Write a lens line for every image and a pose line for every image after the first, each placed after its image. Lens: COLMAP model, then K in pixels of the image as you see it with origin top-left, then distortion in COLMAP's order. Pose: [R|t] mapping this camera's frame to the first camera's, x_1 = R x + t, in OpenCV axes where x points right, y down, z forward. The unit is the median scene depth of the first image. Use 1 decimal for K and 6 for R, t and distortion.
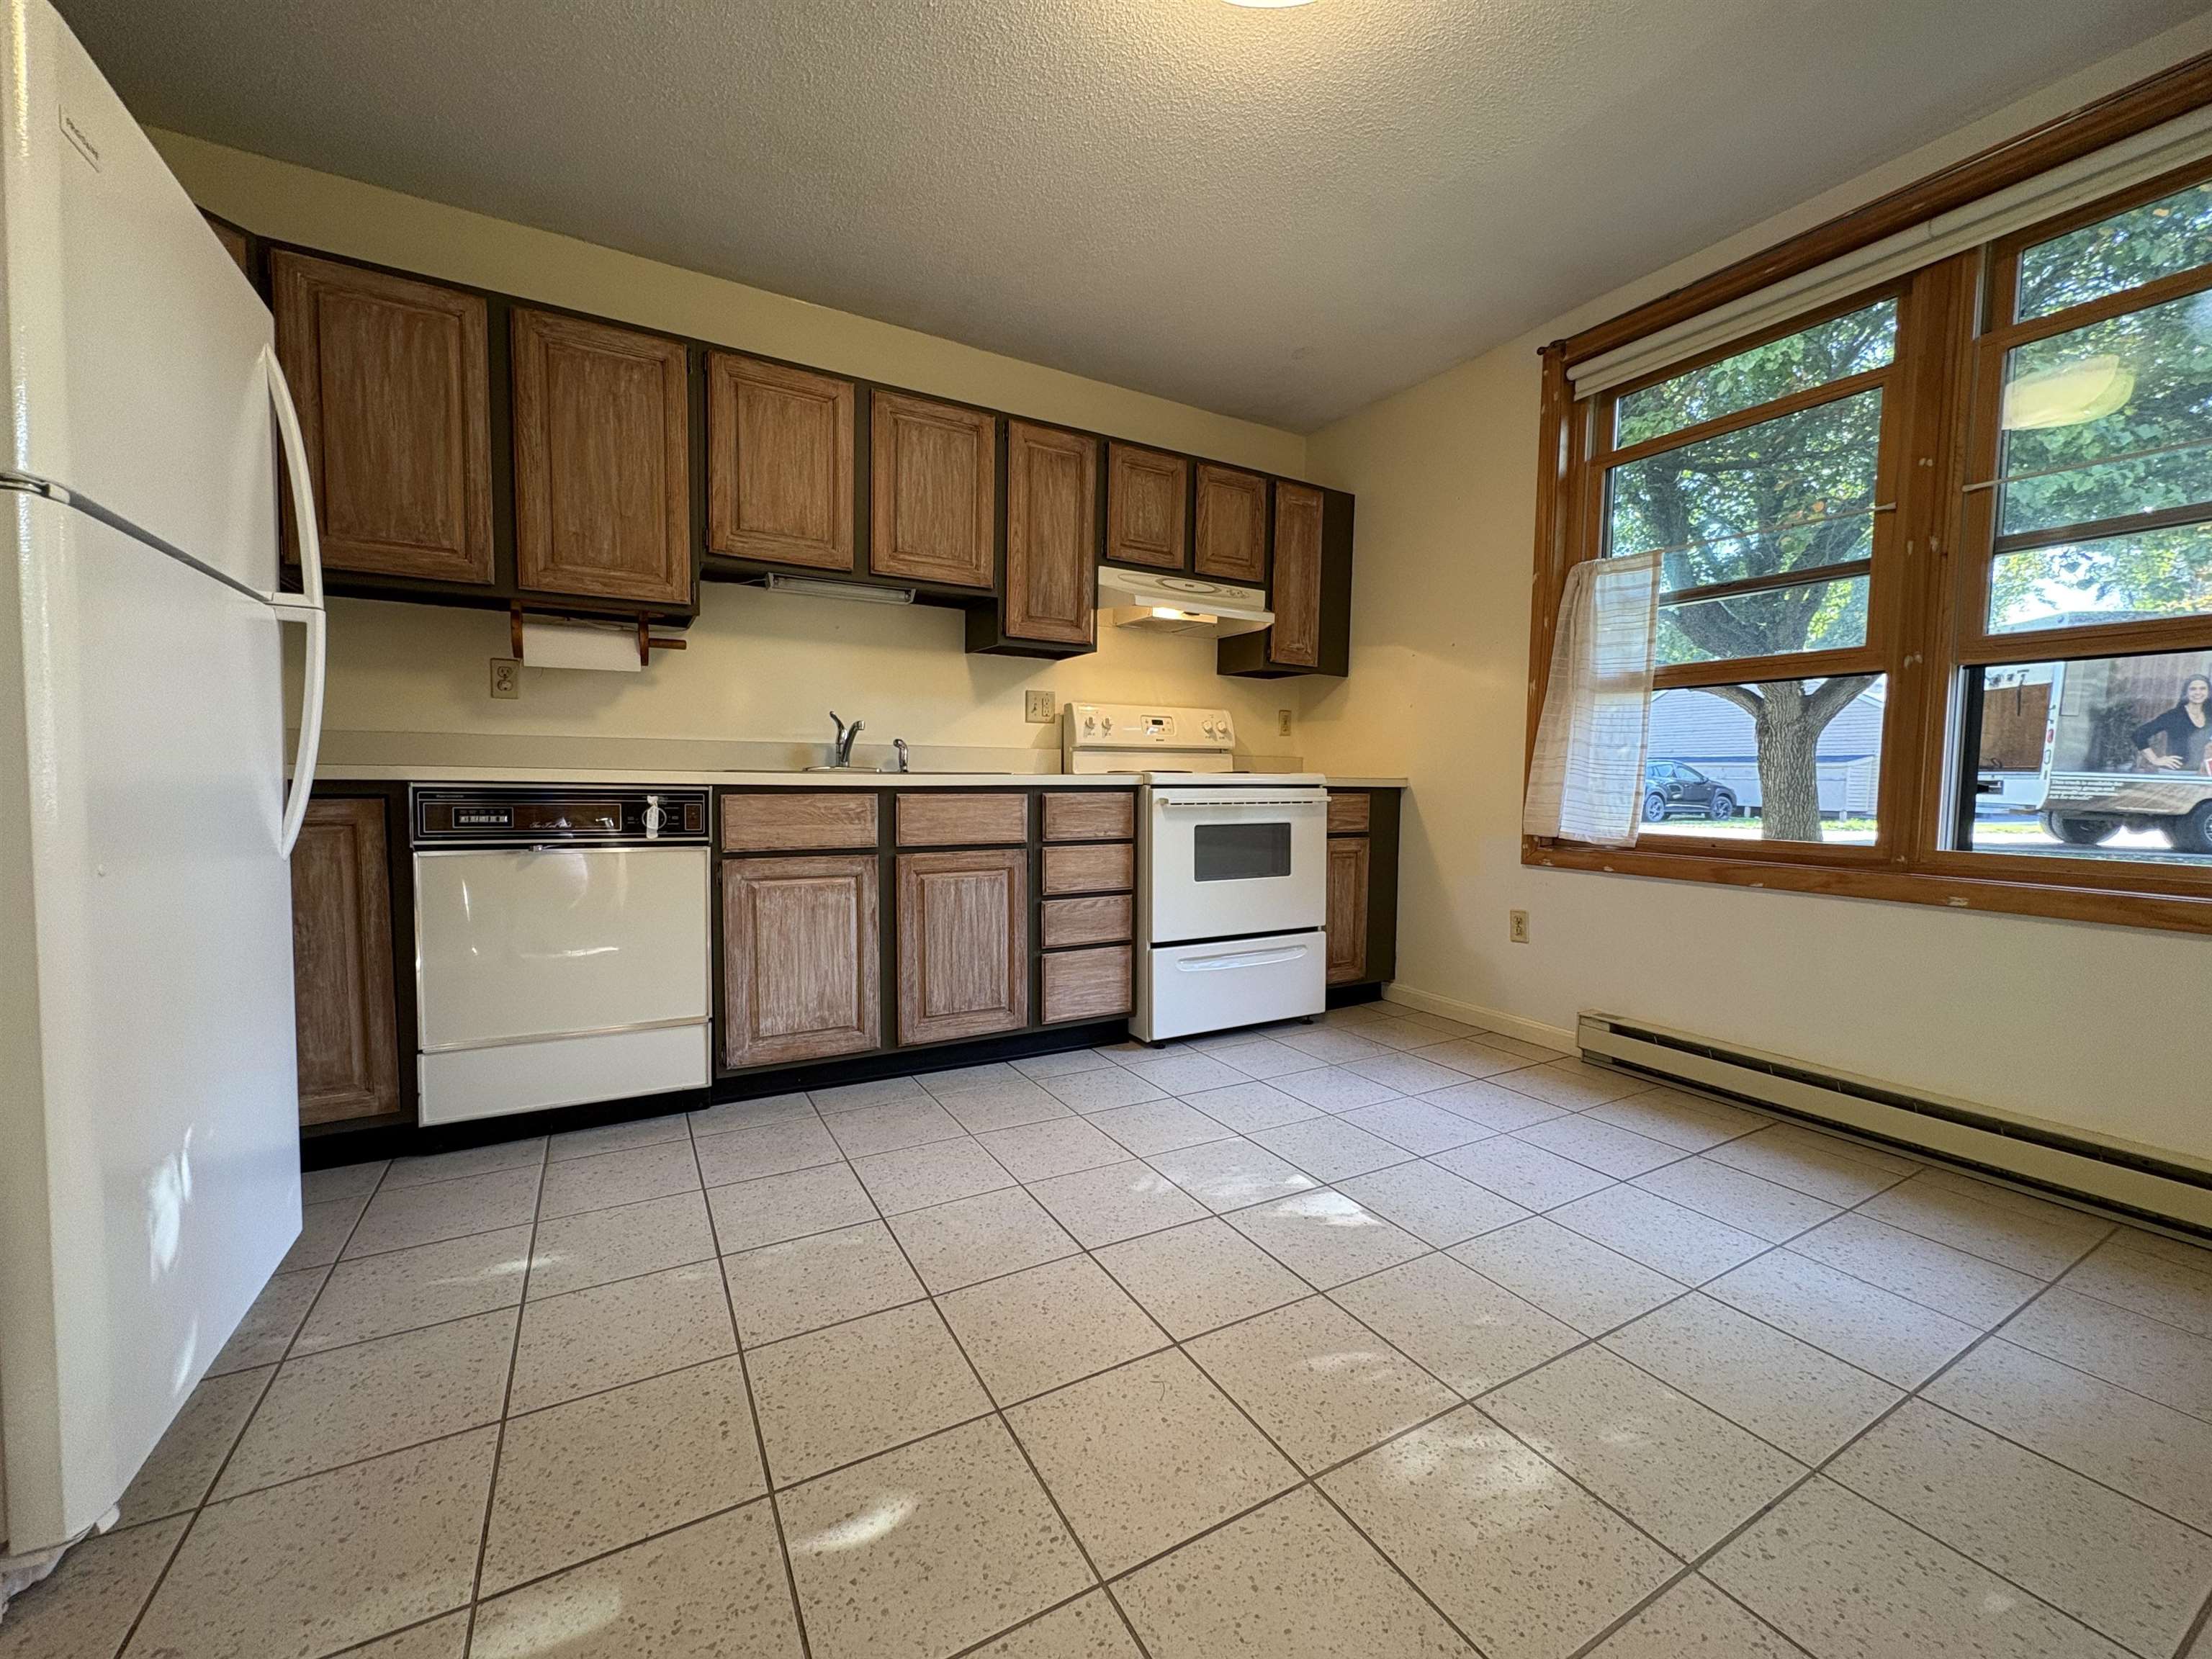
lens RADIAL K [[885.6, 0, 1108.4], [0, 885.6, 831.2], [0, 0, 1]] dist [0.000247, -0.000173]
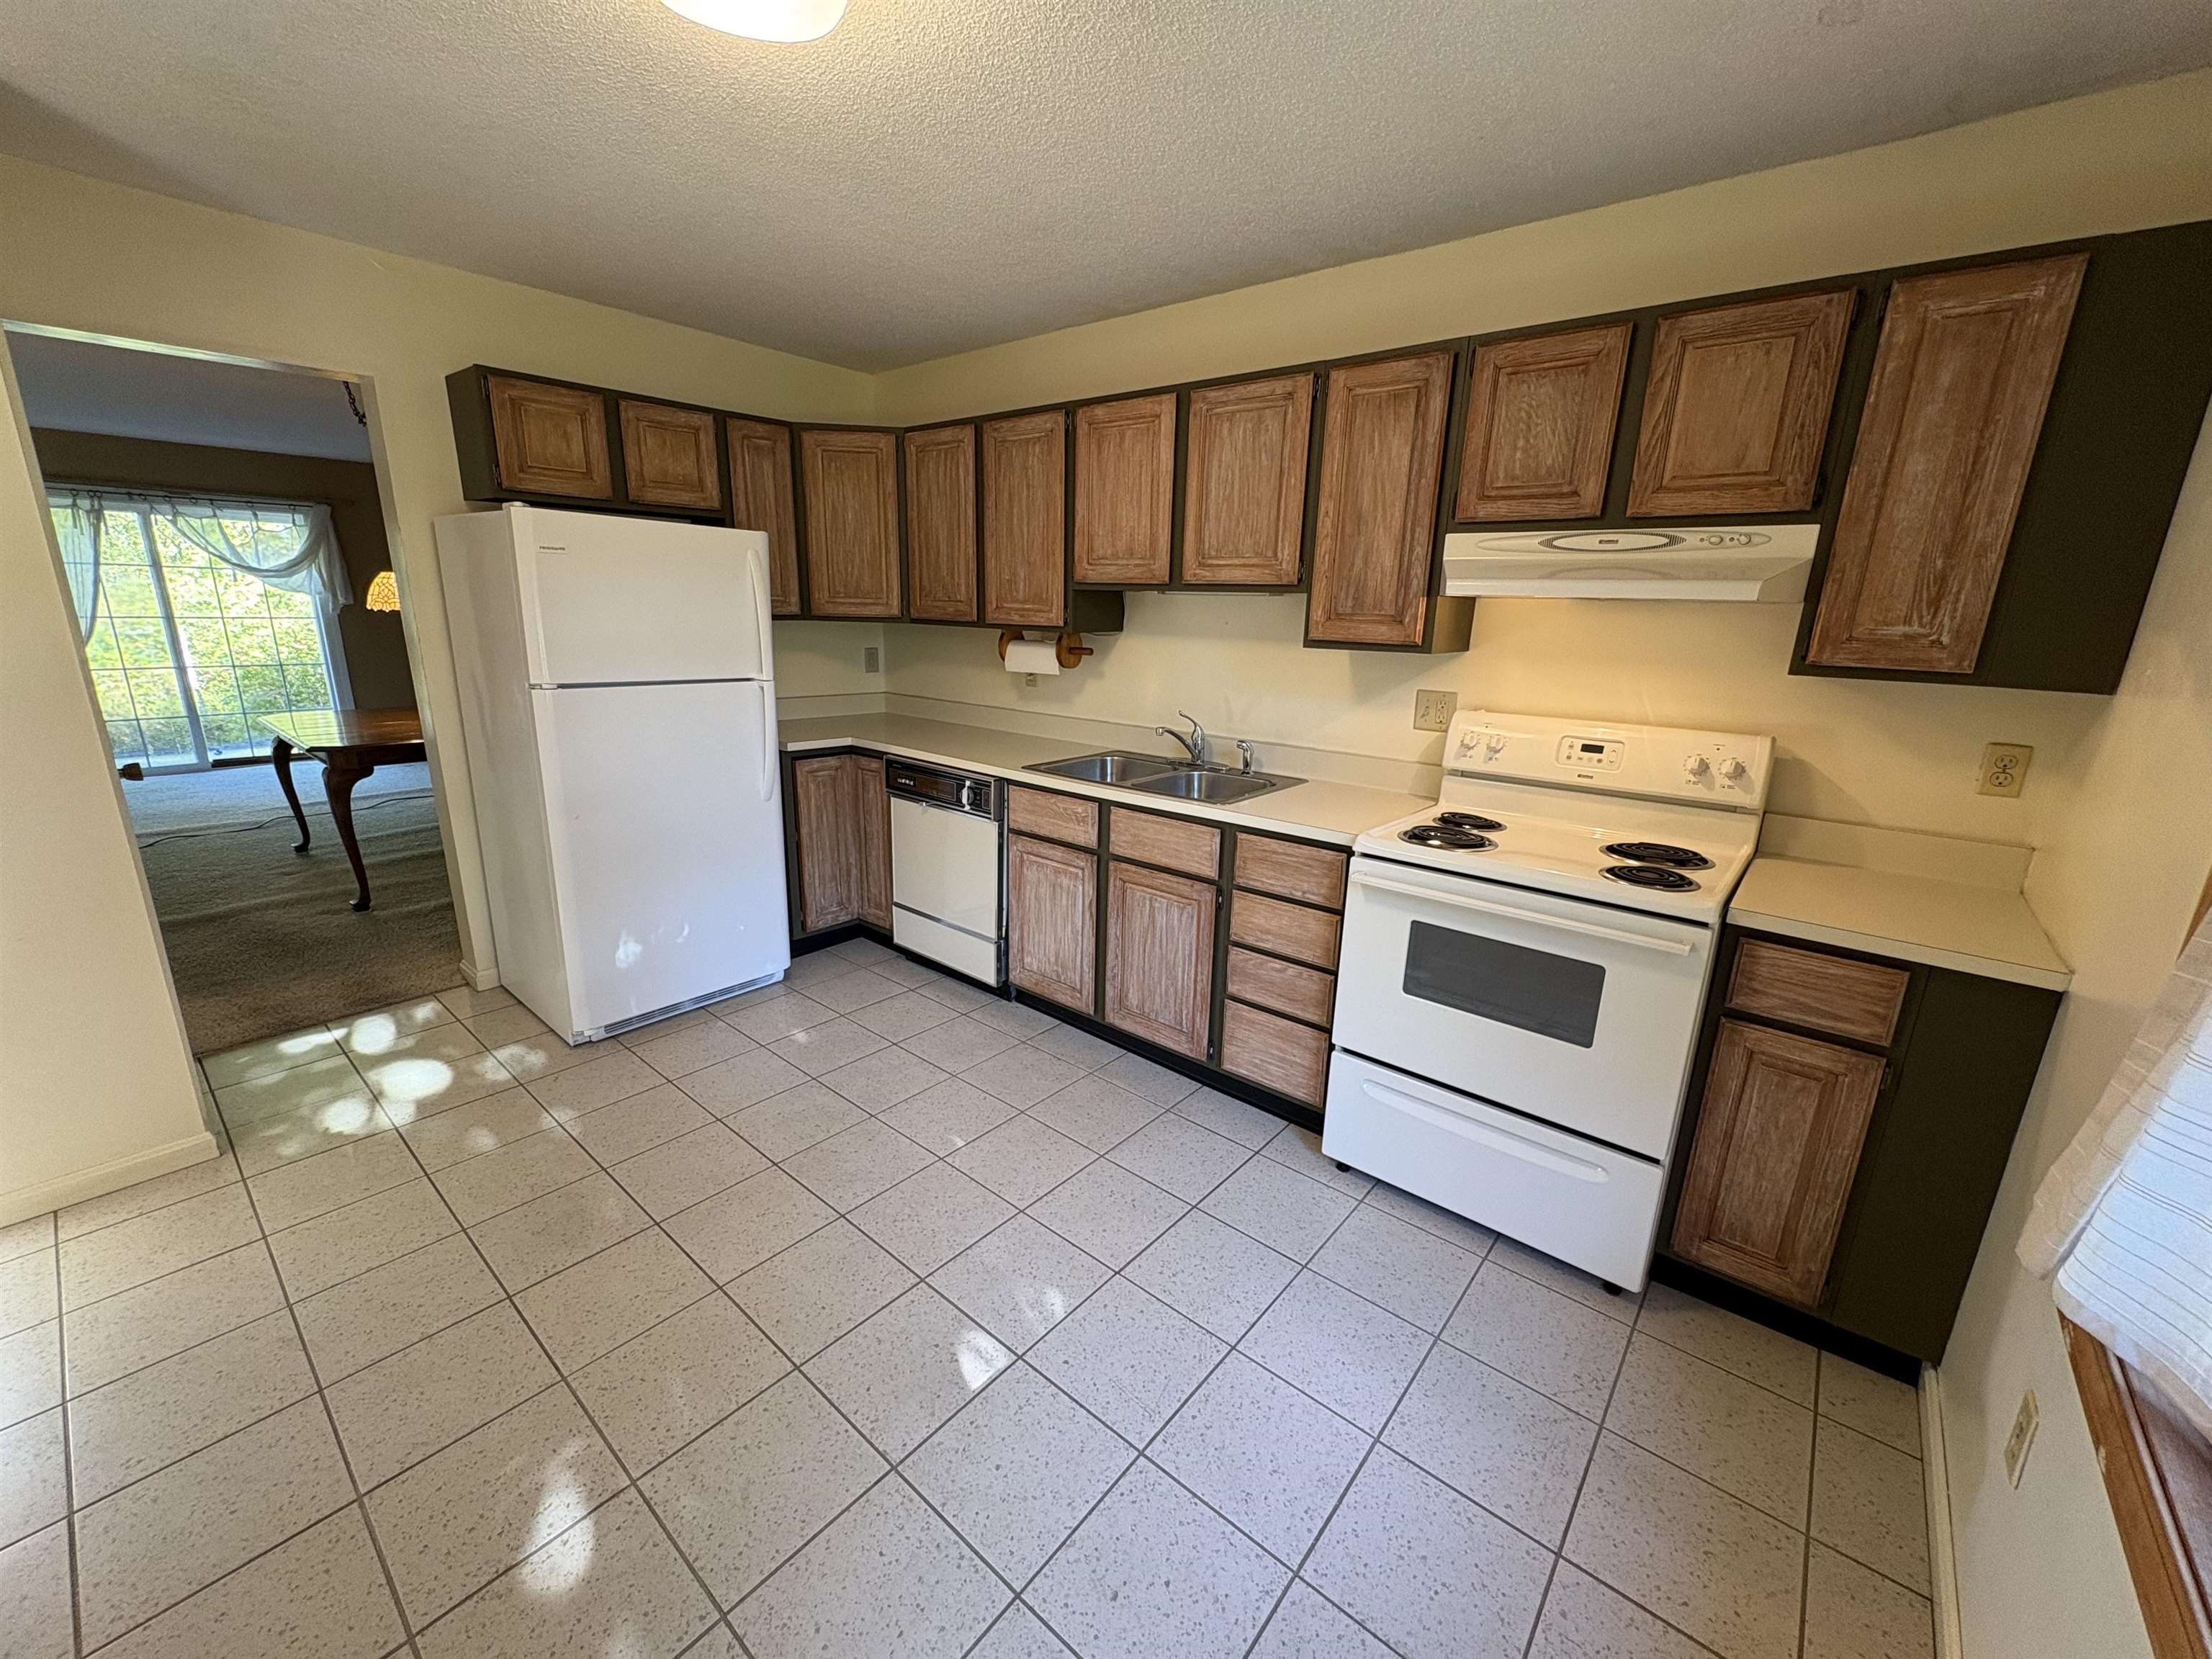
lens RADIAL K [[885.6, 0, 1102.3], [0, 885.6, 832.0], [0, 0, 1]] dist [0.000247, -0.000173]
pose [[0.342761, 0.231957, -0.910336, 0.694689], [-0.078585, 0.972721, 0.218264, -0.227377], [0.936130, -0.003274, 0.351639, 0.552056]]
